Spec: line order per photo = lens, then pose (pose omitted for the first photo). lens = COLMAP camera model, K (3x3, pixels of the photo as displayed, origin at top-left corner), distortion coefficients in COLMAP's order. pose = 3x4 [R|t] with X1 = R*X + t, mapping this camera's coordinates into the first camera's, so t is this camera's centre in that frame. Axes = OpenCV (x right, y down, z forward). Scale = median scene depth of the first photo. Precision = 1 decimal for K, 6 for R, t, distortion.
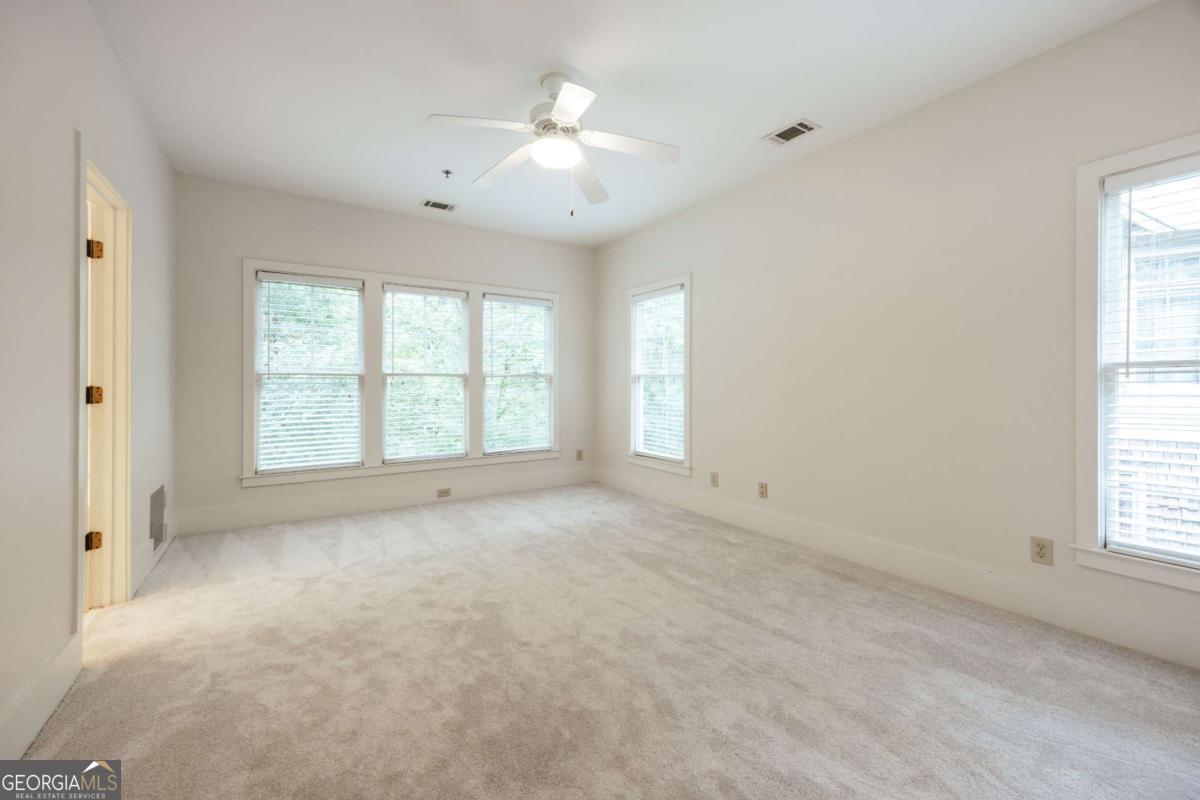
lens RADIAL K [[465.6, 0, 603.9], [0, 465.6, 388.7], [0, 0, 1]] dist [0.000941, 0.000130]
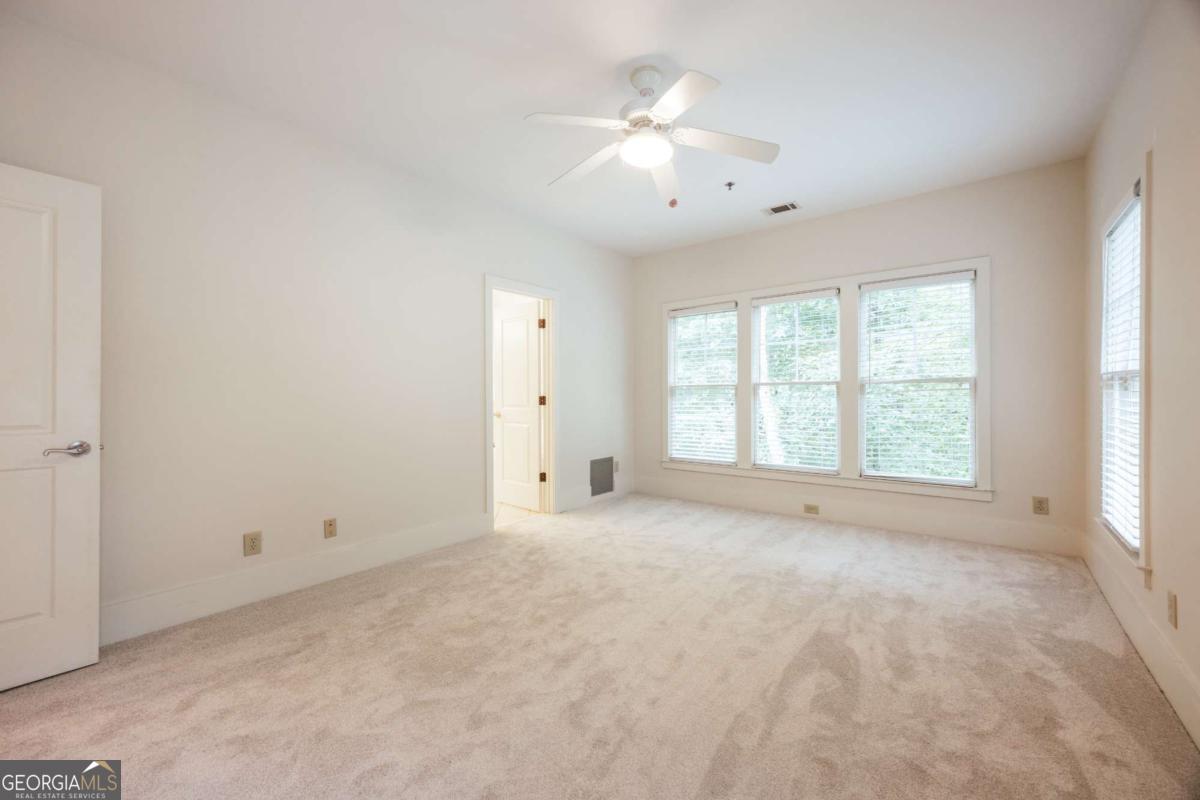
lens RADIAL K [[465.6, 0, 612.0], [0, 465.6, 396.1], [0, 0, 1]] dist [0.000941, 0.000130]
pose [[0.350905, 0.006999, -0.936385, 0.580734], [0.000989, 0.999969, 0.007845, -0.015491], [0.936410, -0.003679, 0.350887, 0.437762]]
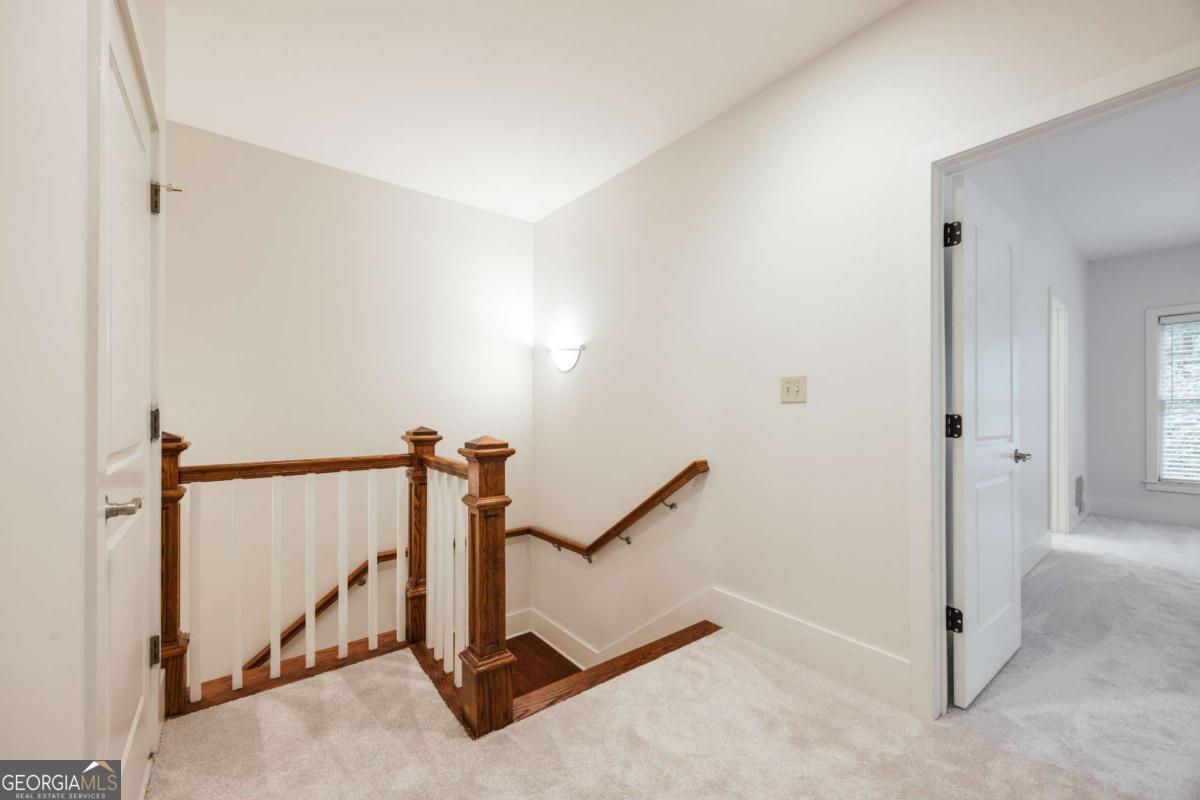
lens RADIAL K [[465.6, 0, 595.9], [0, 465.6, 408.8], [0, 0, 1]] dist [0.000941, 0.000130]
pose [[0.051989, -0.007281, -0.998621, 0.522139], [-0.002552, 0.999969, -0.007423, 0.006501], [0.998644, 0.002934, 0.051969, -0.706947]]
